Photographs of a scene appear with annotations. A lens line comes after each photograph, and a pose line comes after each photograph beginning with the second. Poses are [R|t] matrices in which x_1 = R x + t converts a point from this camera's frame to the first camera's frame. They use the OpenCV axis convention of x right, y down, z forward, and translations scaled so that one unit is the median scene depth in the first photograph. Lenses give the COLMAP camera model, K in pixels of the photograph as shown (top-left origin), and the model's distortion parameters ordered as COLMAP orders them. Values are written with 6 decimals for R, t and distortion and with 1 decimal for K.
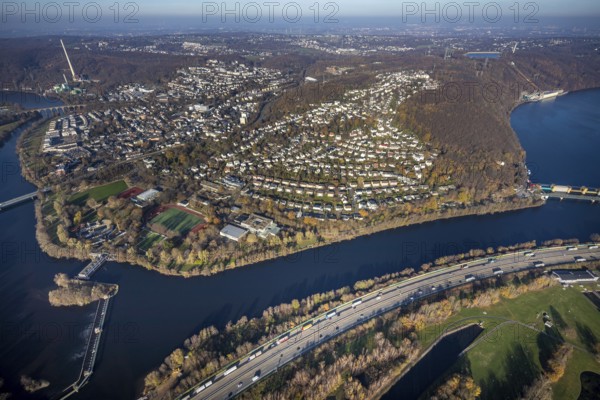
lens RADIAL K [[313.9, 0, 300.0], [0, 313.9, 200.0], [0, 0, 1]] dist [0.003474, -0.002431]
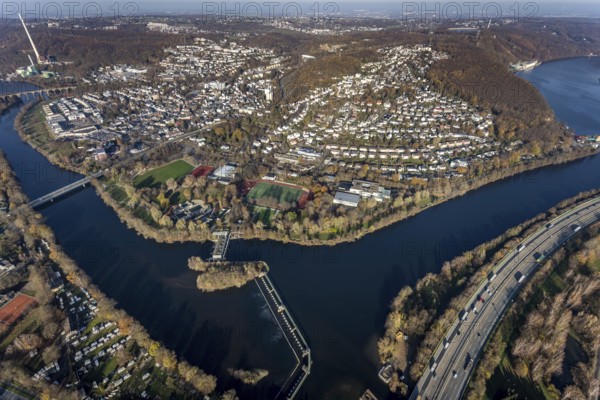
lens RADIAL K [[308.7, 0, 292.5], [0, 308.7, 200.7], [0, 0, 1]] dist [0.032093, -0.022761]
pose [[0.984530, -0.088951, 0.150959, -0.356695], [0.084555, 0.995793, 0.035312, 0.043160], [-0.153465, -0.022001, 0.987909, 0.072313]]
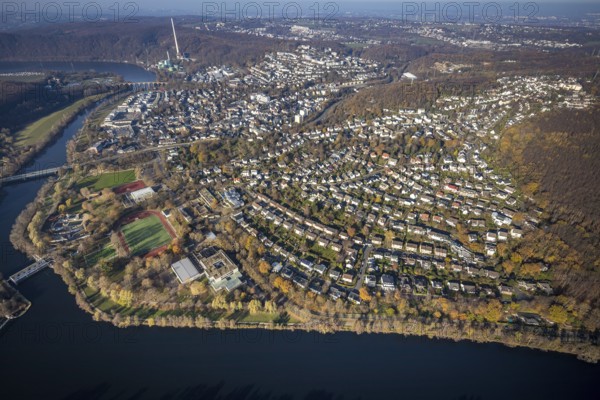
lens RADIAL K [[313.9, 0, 300.0], [0, 313.9, 200.0], [0, 0, 1]] dist [0.003474, -0.002431]
pose [[0.923673, 0.212120, -0.319112, 0.179060], [-0.201339, 0.977240, 0.066814, -0.121824], [0.326022, 0.002535, 0.945359, 0.249308]]
